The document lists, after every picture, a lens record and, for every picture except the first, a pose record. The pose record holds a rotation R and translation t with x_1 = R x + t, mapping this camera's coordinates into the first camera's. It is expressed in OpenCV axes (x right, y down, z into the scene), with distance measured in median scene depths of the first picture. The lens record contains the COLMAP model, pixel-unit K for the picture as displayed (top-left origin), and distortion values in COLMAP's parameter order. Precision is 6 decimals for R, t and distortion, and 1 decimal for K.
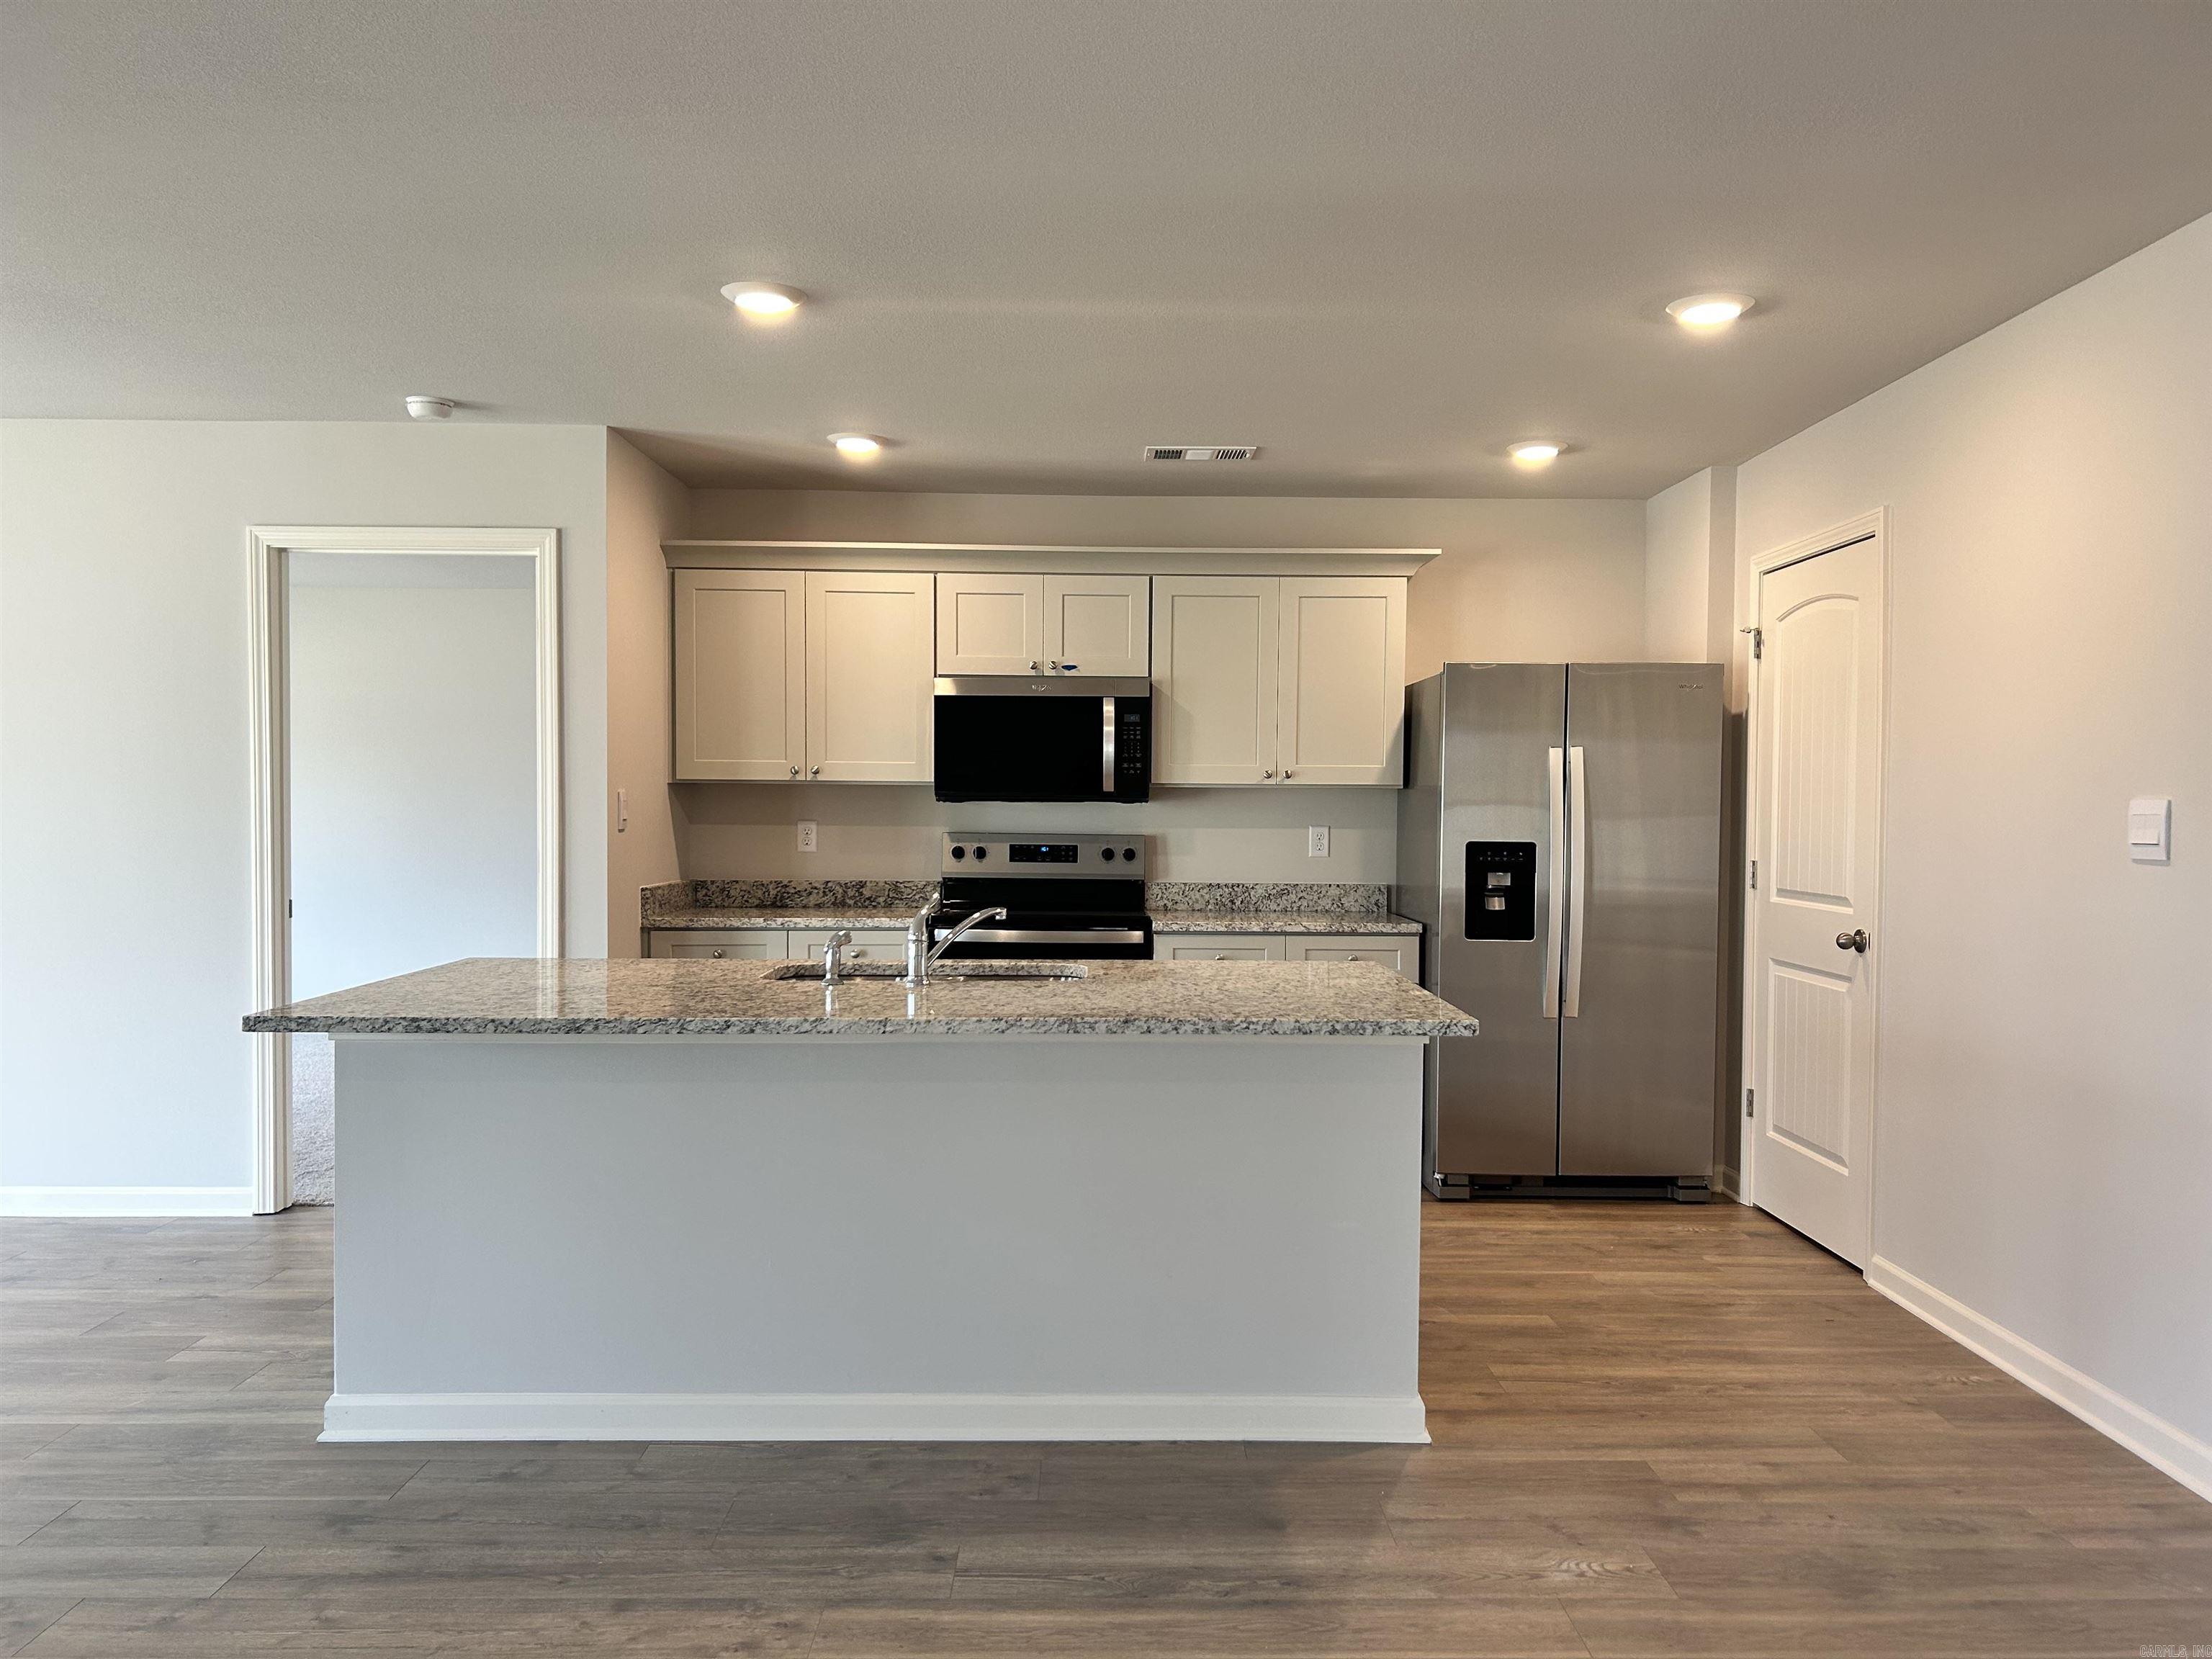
lens RADIAL K [[1672.8, 0, 1100.7], [0, 1672.8, 832.8], [0, 0, 1]] dist [0.065708, -0.078980]
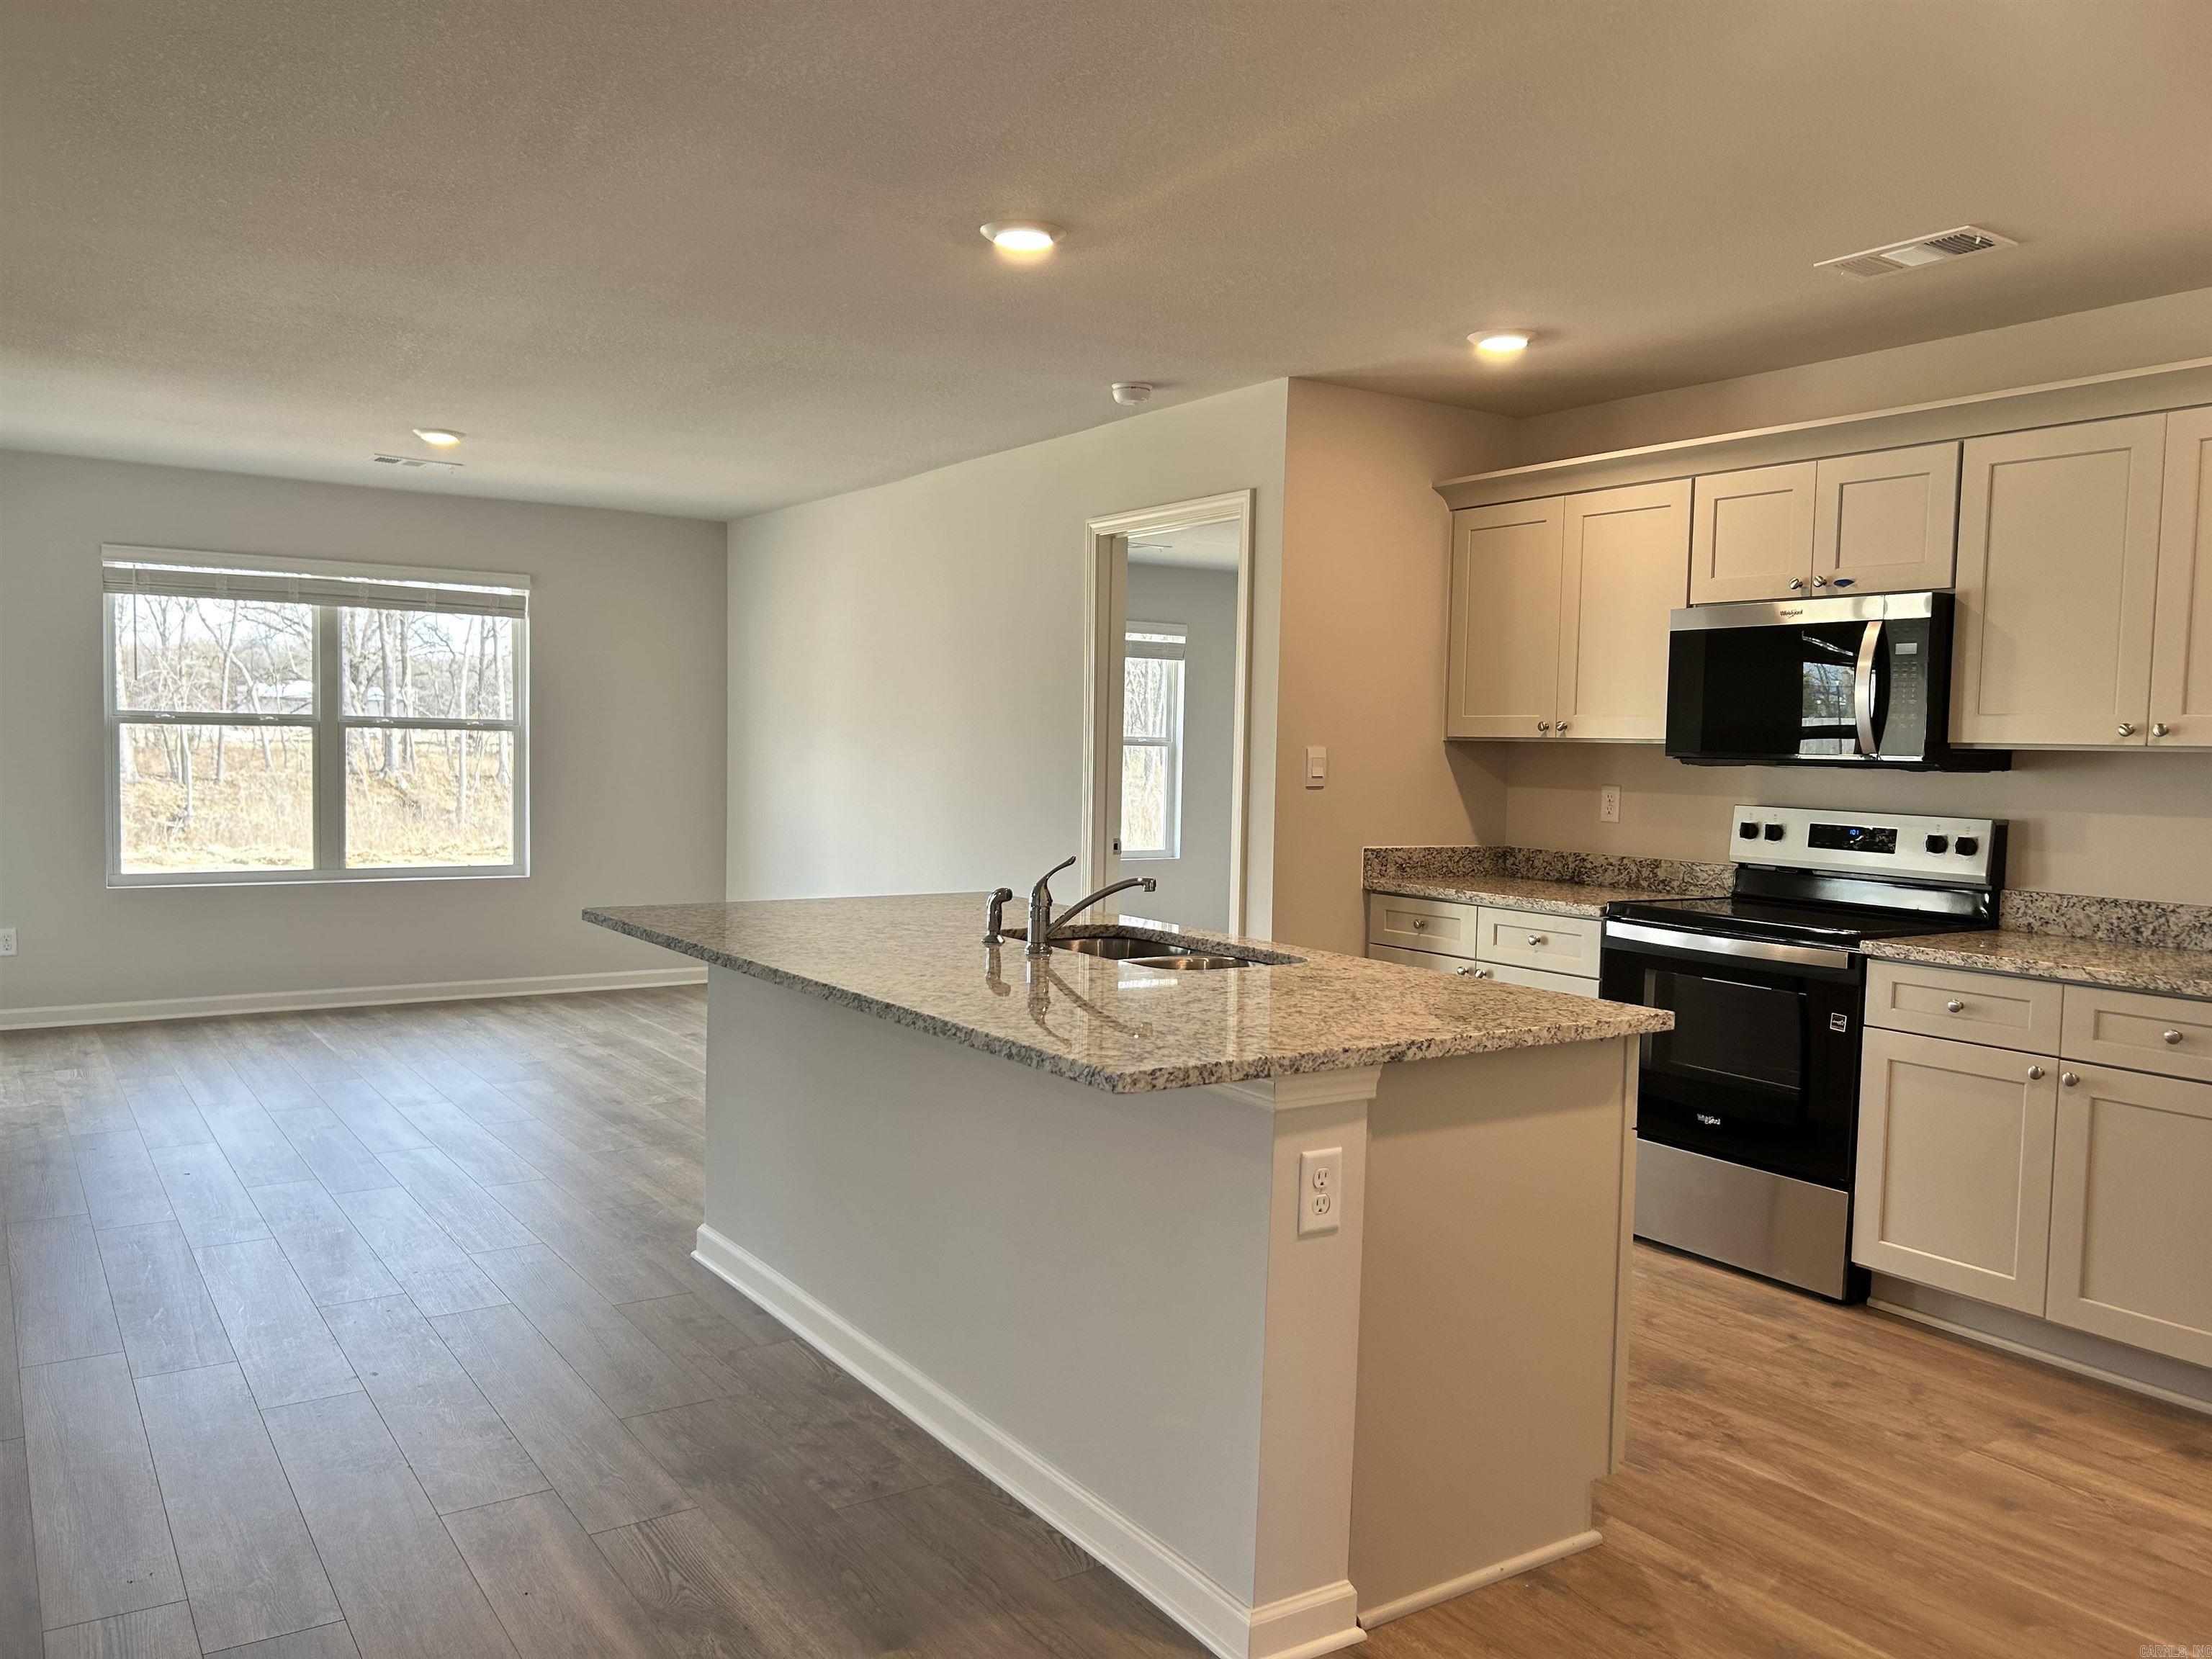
lens RADIAL K [[1672.8, 0, 1098.8], [0, 1672.8, 826.3], [0, 0, 1]] dist [0.065708, -0.078980]
pose [[0.547650, 0.047741, -0.835344, 0.428137], [-0.034095, 0.998815, 0.034732, -0.007804], [0.836013, 0.009460, 0.548629, 0.329012]]
